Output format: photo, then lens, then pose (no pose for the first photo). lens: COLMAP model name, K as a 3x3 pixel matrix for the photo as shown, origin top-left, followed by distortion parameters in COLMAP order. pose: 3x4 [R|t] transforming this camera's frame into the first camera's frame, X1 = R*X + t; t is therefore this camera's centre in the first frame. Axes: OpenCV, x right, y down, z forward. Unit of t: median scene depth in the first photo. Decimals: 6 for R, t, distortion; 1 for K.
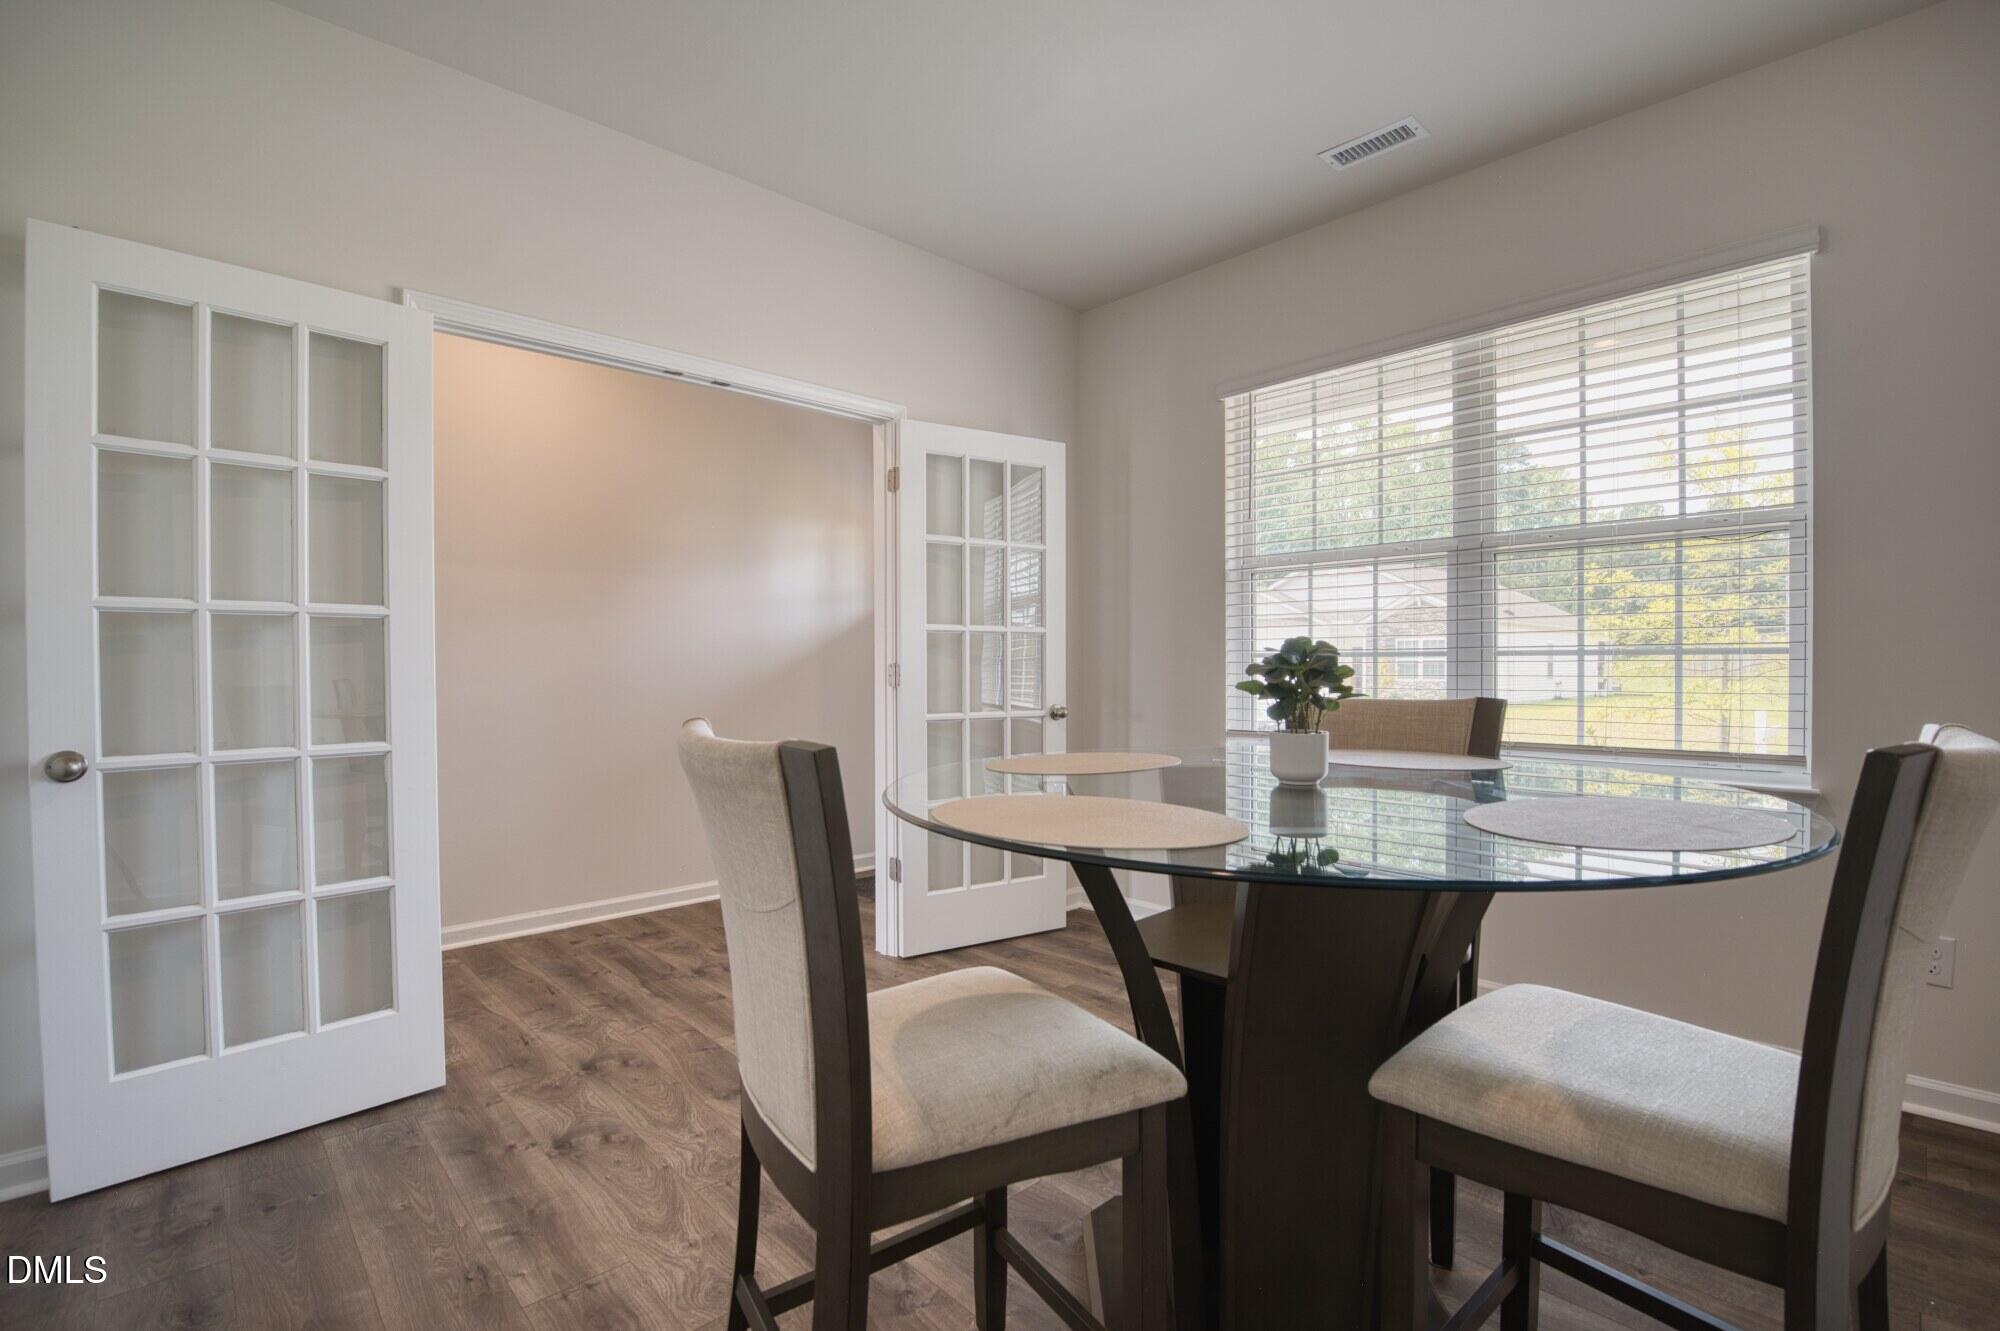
lens RADIAL K [[882.2, 0, 1018.7], [0, 882.2, 672.9], [0, 0, 1]] dist [-0.032201, 0.000028]
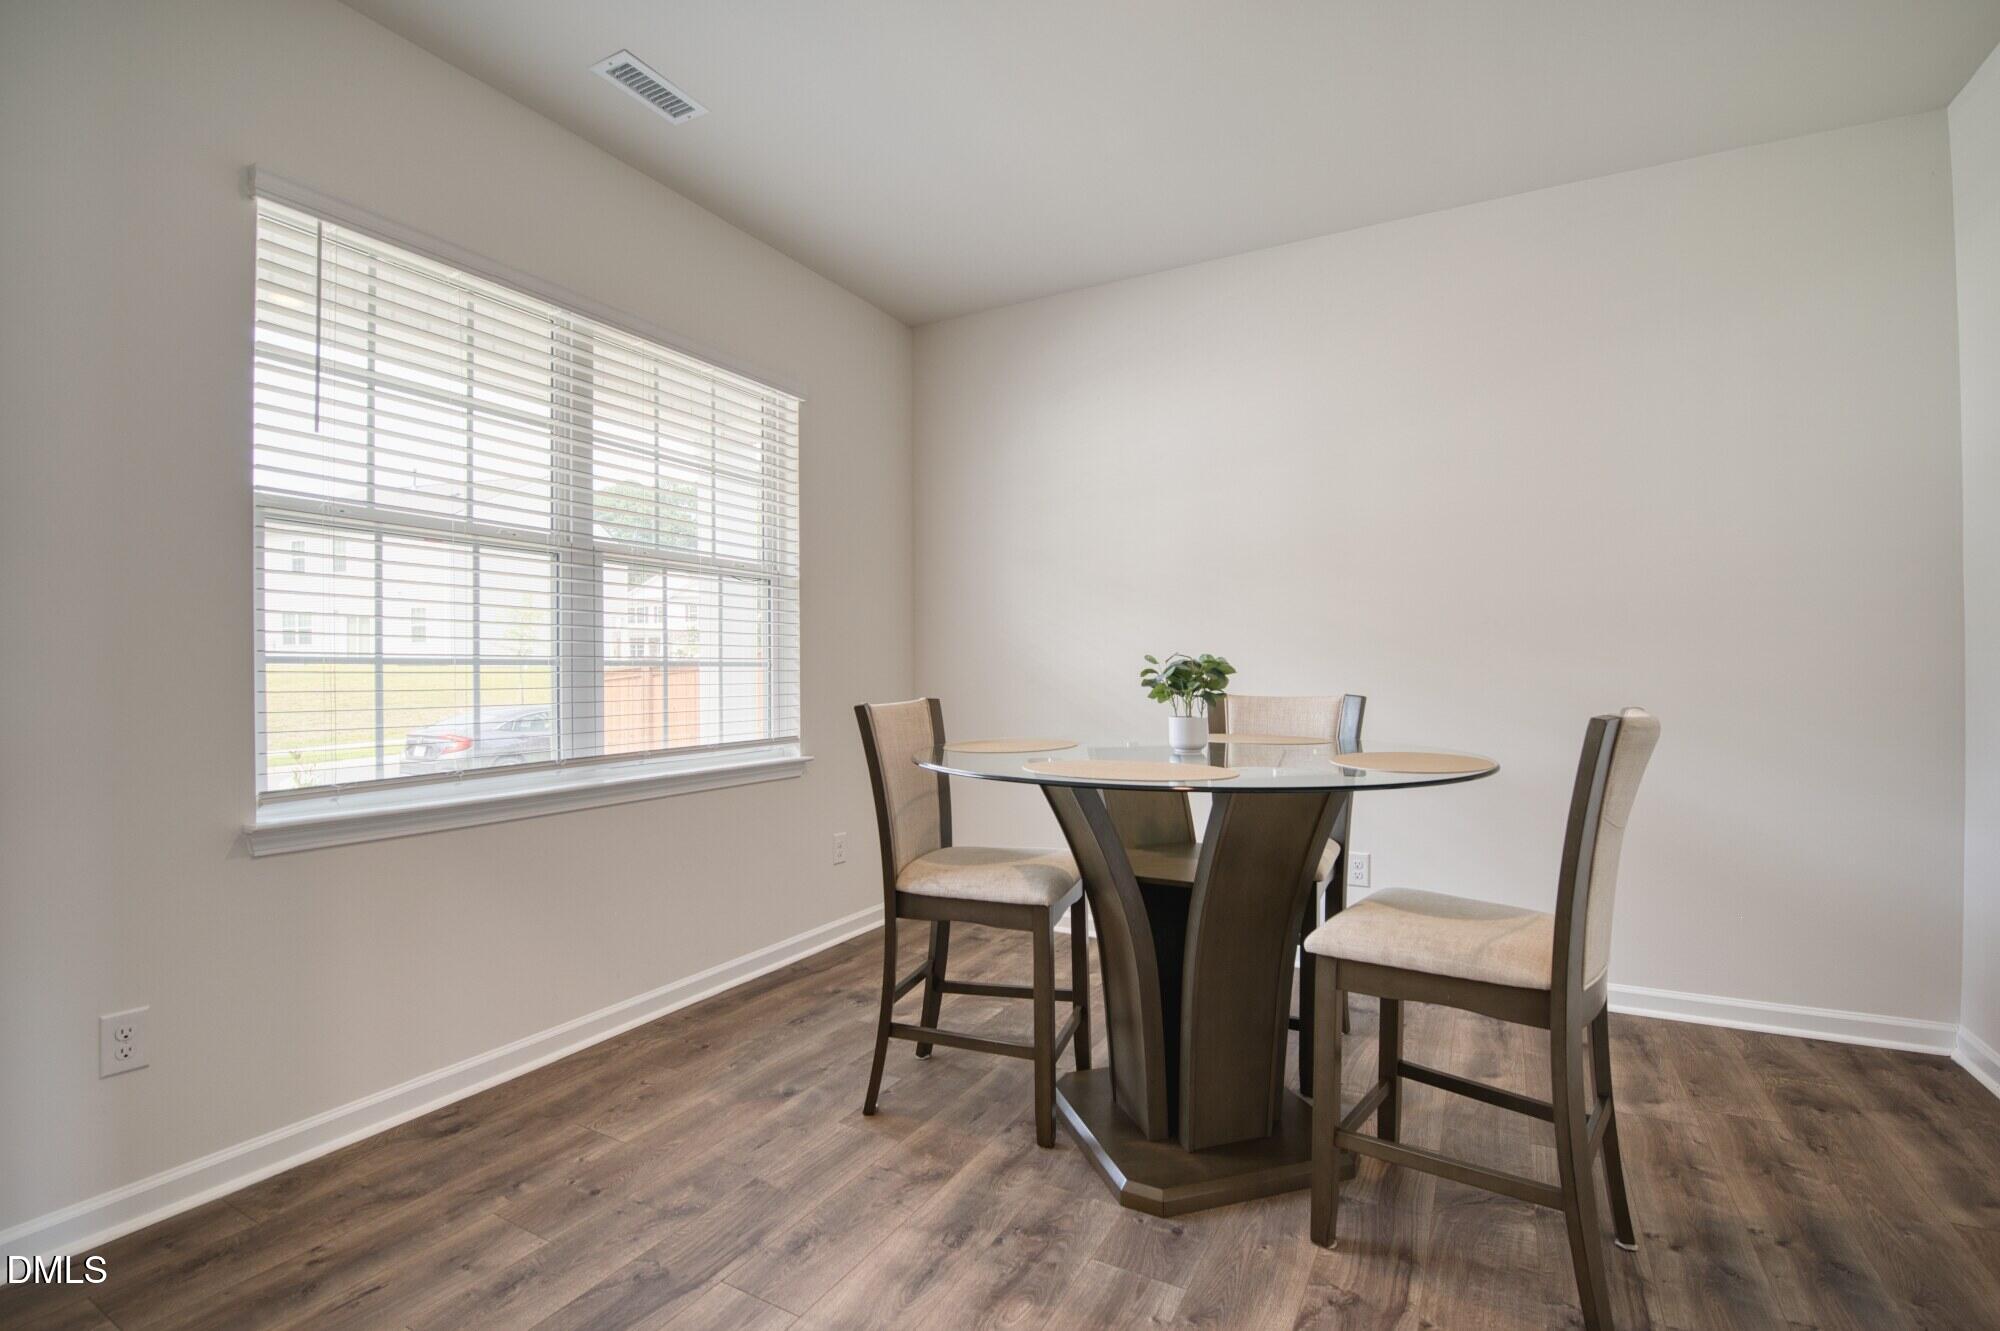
lens RADIAL K [[882.2, 0, 1018.7], [0, 882.2, 672.9], [0, 0, 1]] dist [-0.032201, 0.000028]
pose [[-0.266758, 0.003078, 0.963759, -0.487788], [0.009527, 0.999954, -0.000556, -0.006282], [-0.963716, 0.009033, -0.266775, 0.794386]]
